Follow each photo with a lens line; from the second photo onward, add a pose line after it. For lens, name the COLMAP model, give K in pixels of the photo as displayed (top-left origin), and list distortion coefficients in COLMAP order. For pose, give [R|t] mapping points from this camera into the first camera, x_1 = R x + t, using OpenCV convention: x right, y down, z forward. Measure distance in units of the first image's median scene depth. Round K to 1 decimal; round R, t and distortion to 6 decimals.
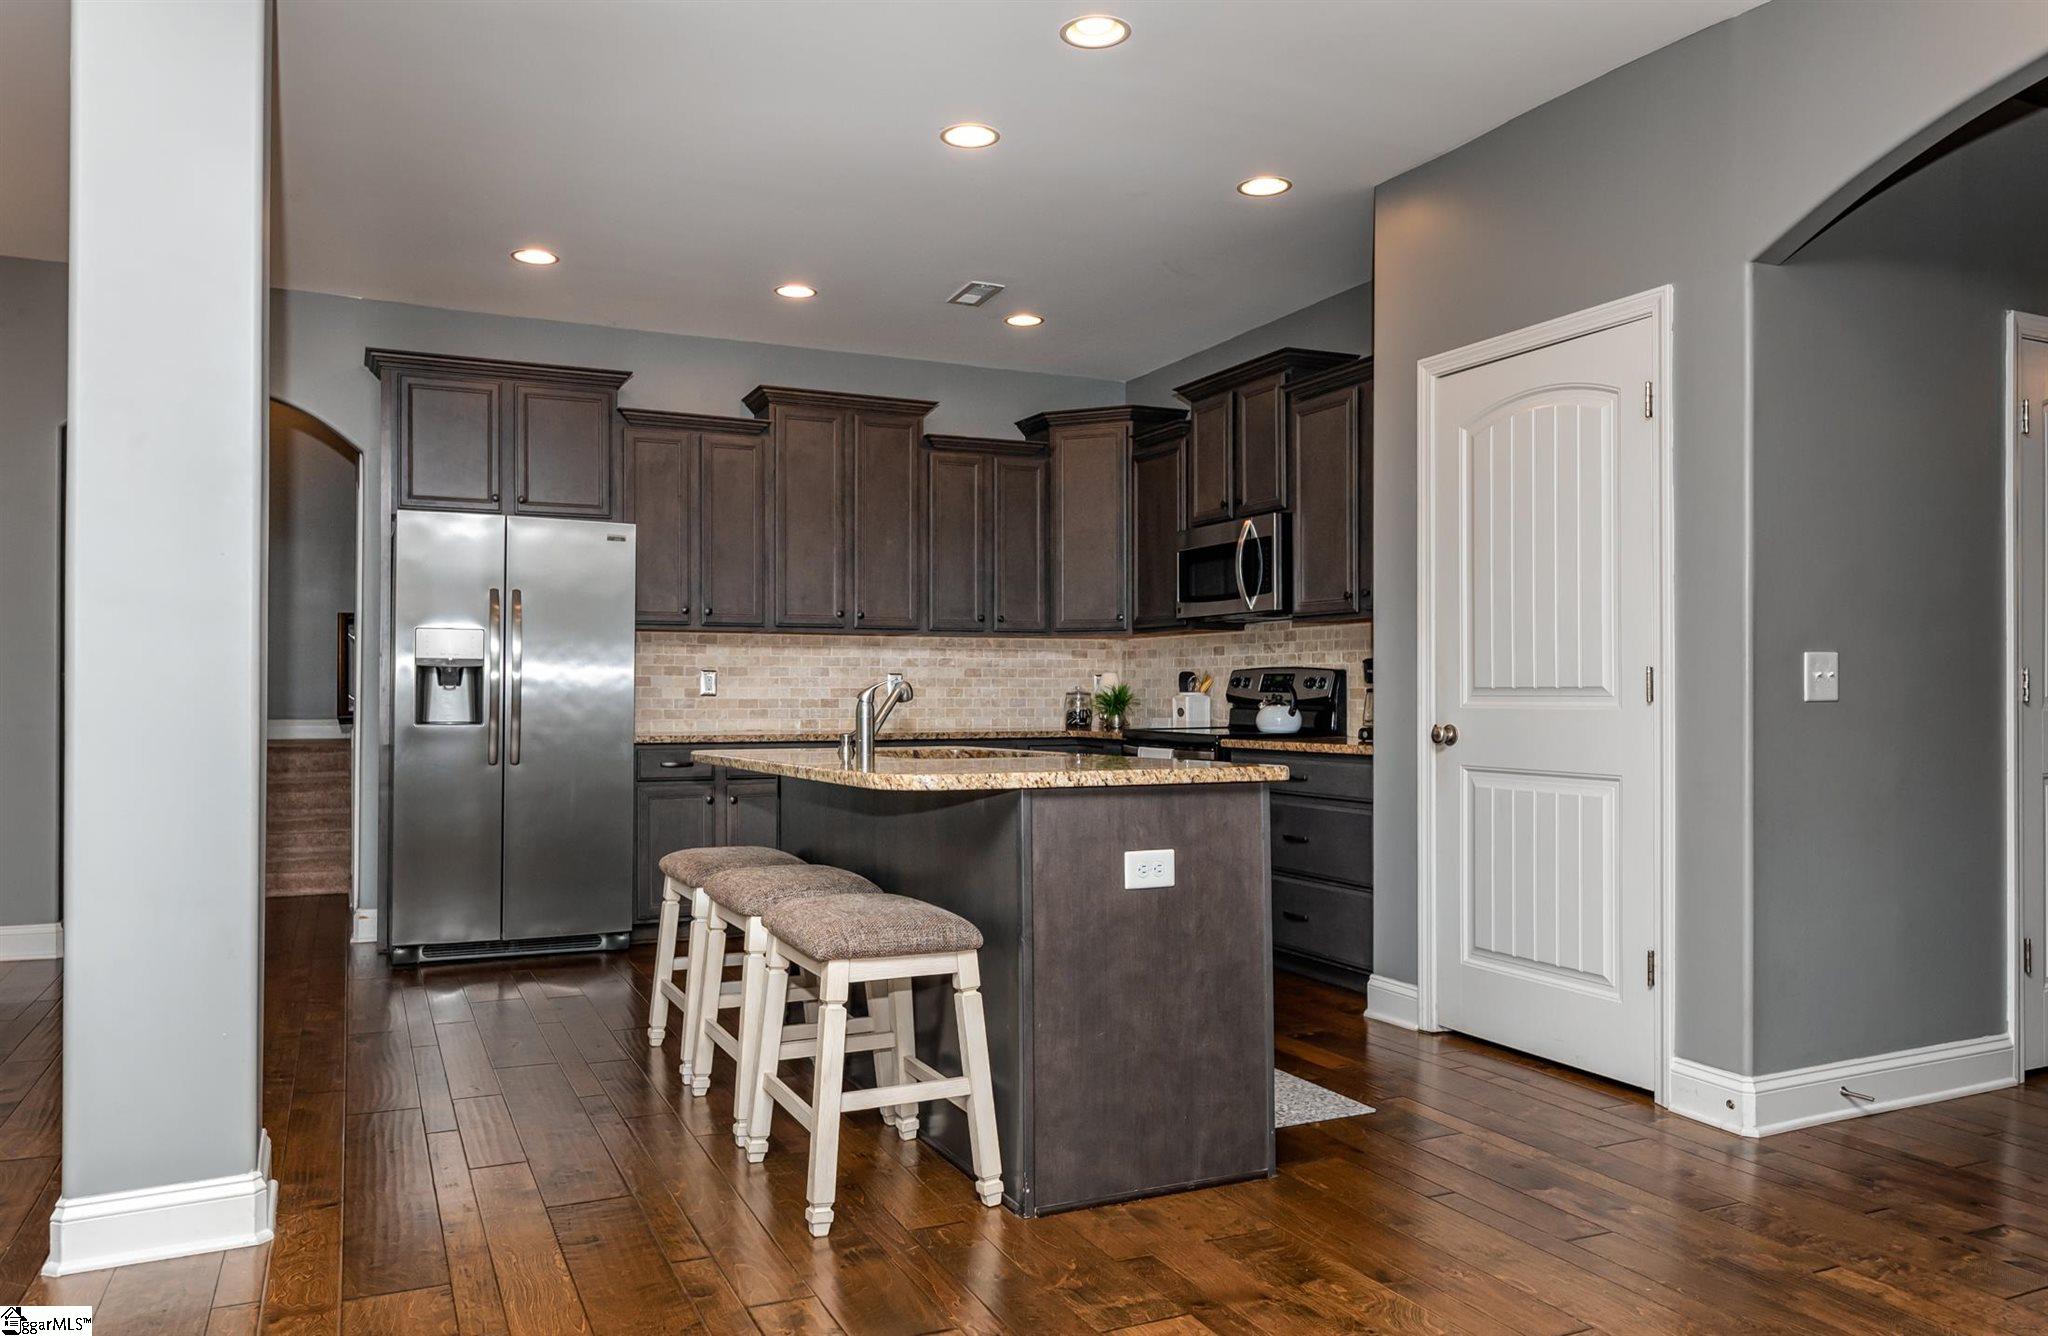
lens RADIAL K [[1405.8, 0, 1017.0], [0, 1405.8, 680.9], [0, 0, 1]] dist [-0.003034, -0.001461]
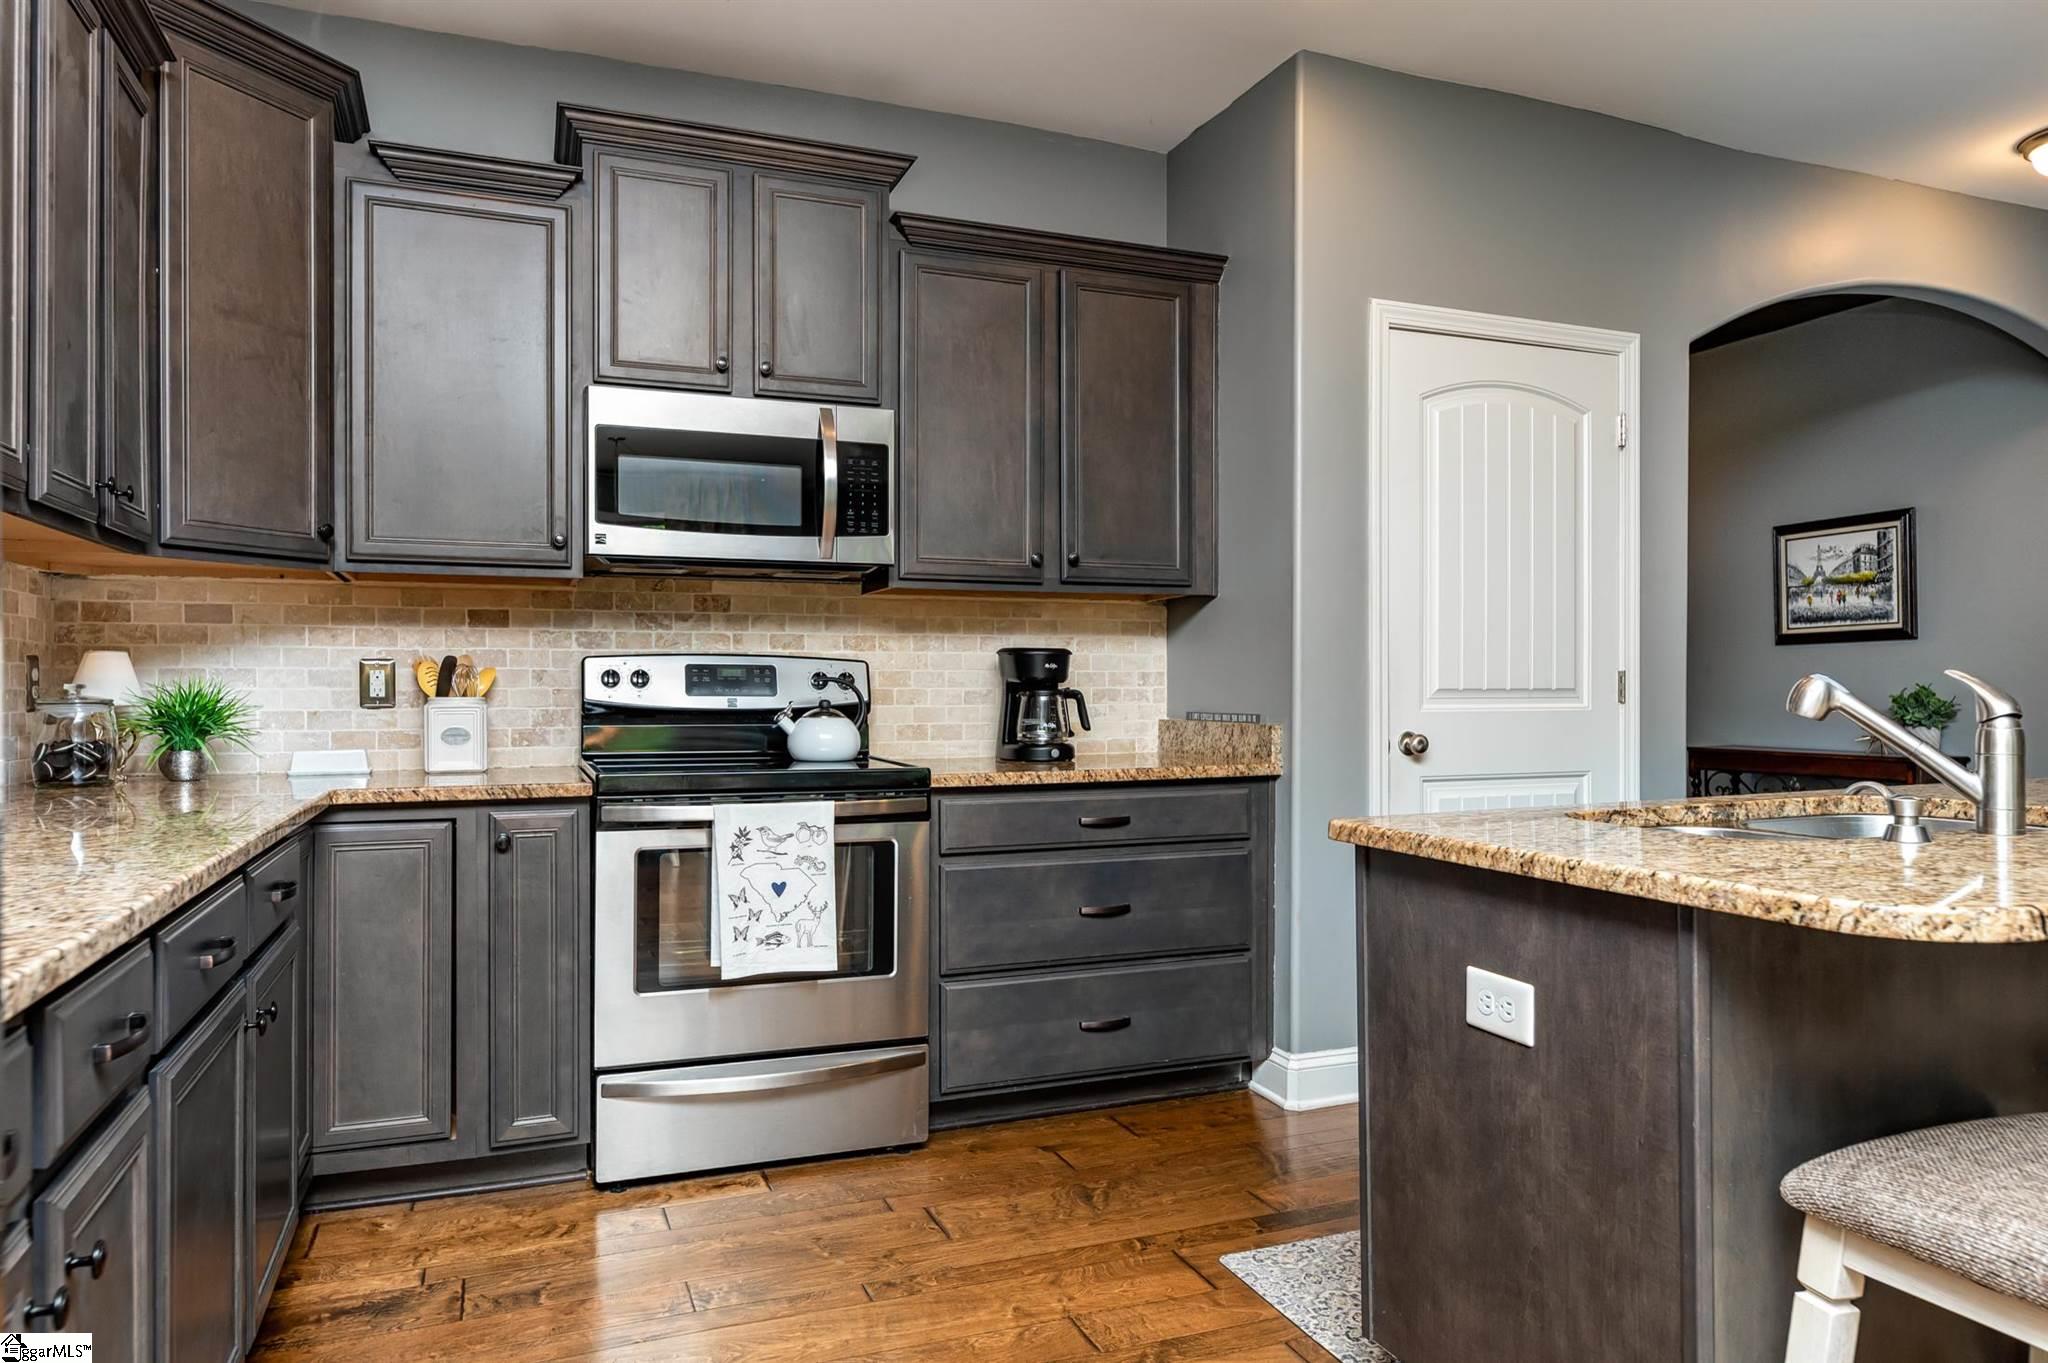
lens RADIAL K [[1305.0, 0, 1025.5], [0, 1305.0, 683.2], [0, 0, 1]] dist [0.005391, 0.002787]
pose [[0.065584, 0.004355, 0.997838, -0.356388], [-0.005097, 0.999979, -0.004030, 0.004190], [-0.997834, -0.004822, 0.065605, 0.811824]]
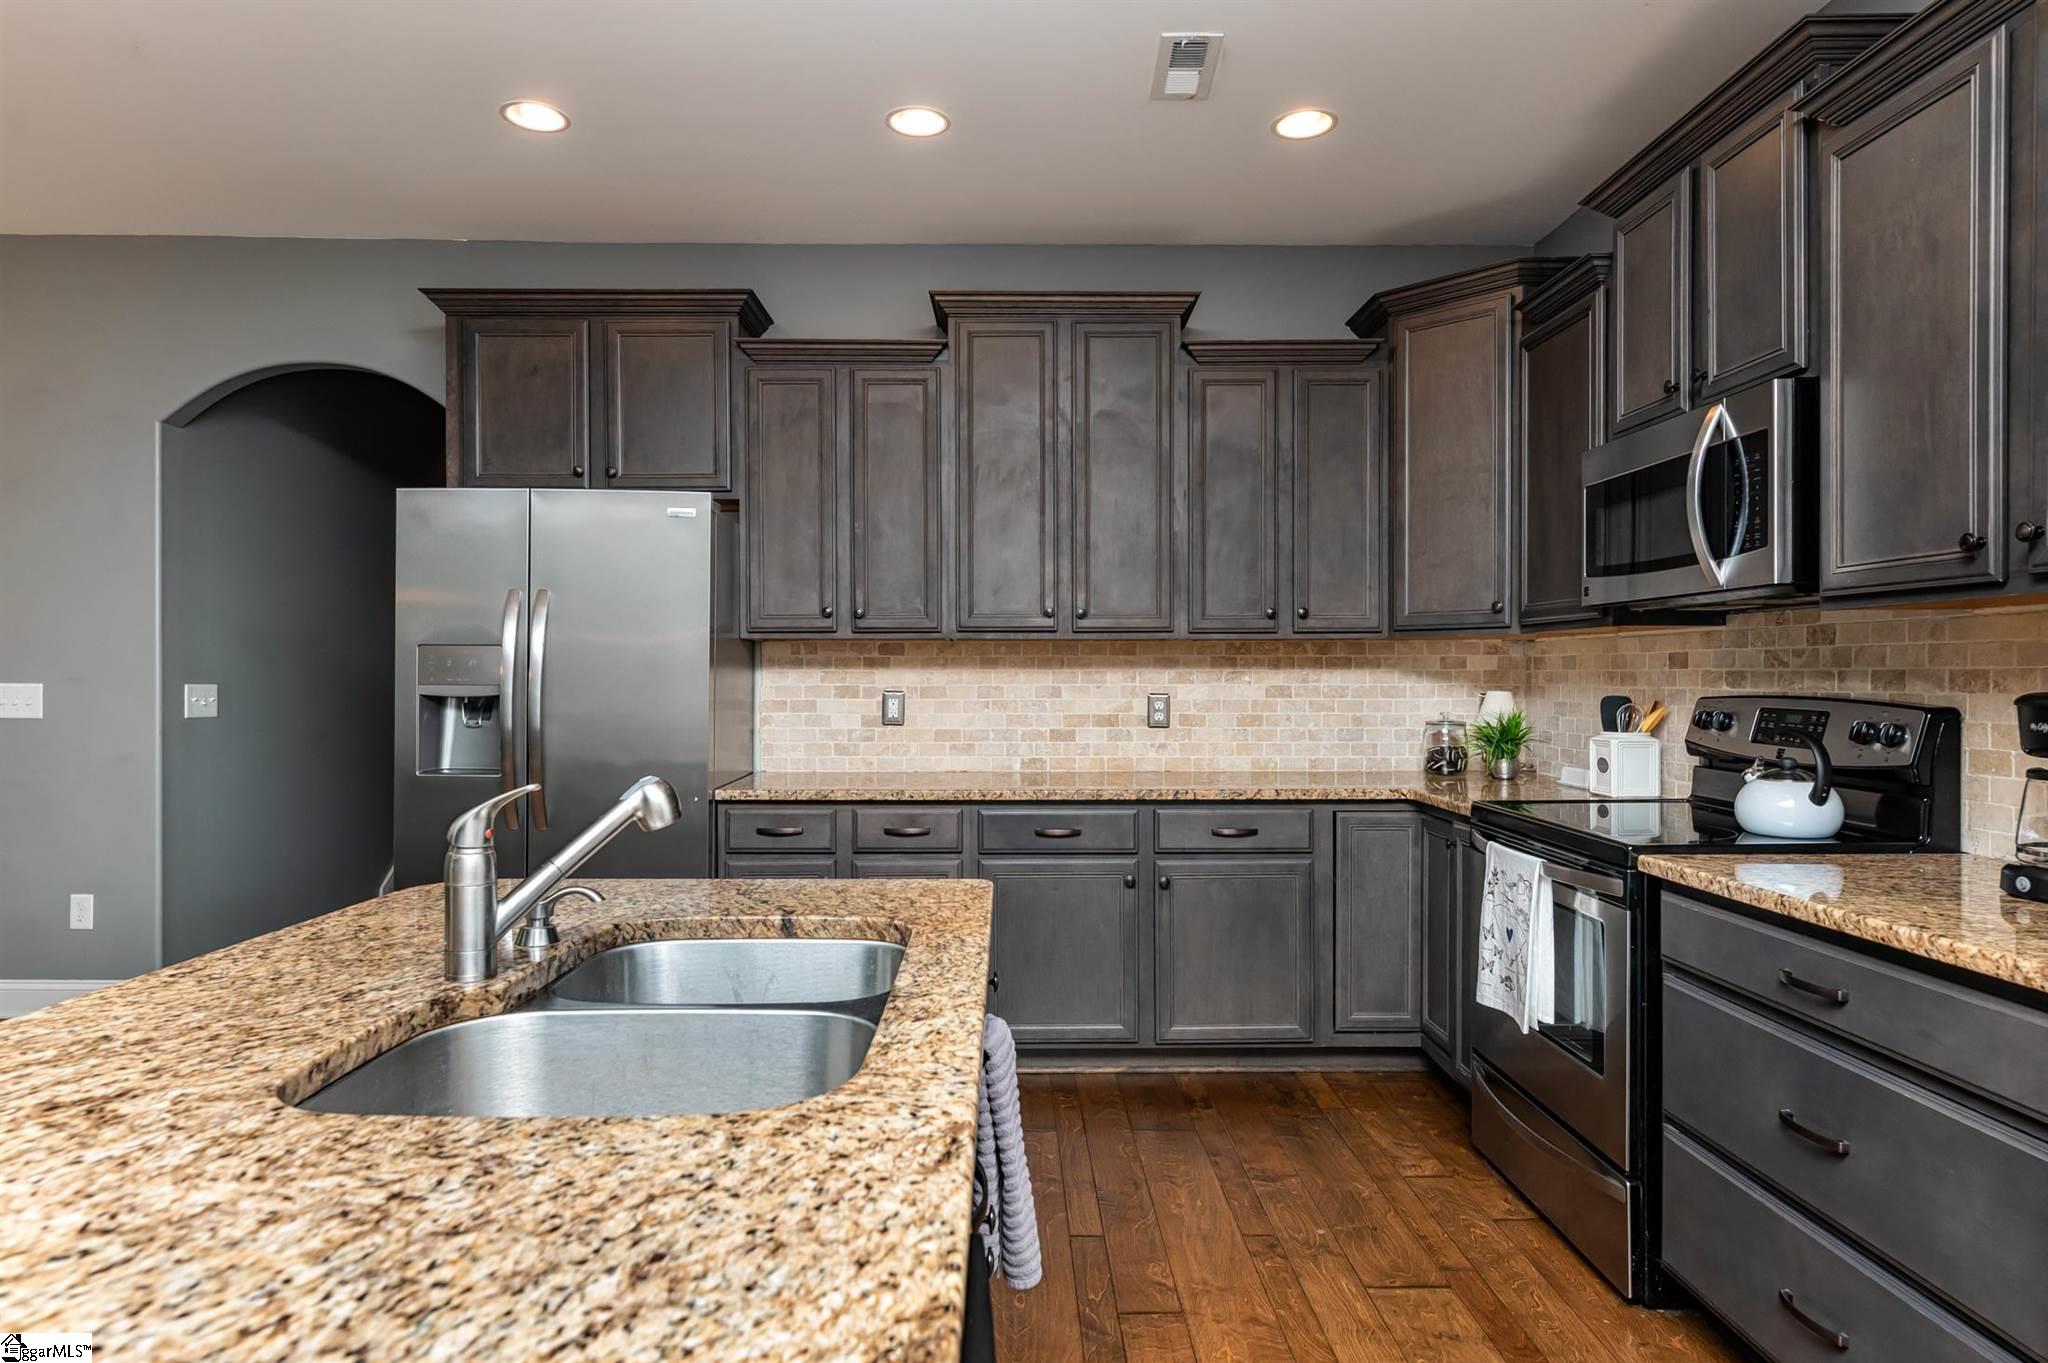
lens RADIAL K [[1176.0, 0, 1015.2], [0, 1176.0, 680.5], [0, 0, 1]] dist [-0.002702, 0.002663]
pose [[0.908031, 0.002598, -0.418894, 0.105155], [0.002960, 0.999916, 0.012618, -0.021482], [0.418892, -0.012698, 0.907947, 0.478783]]
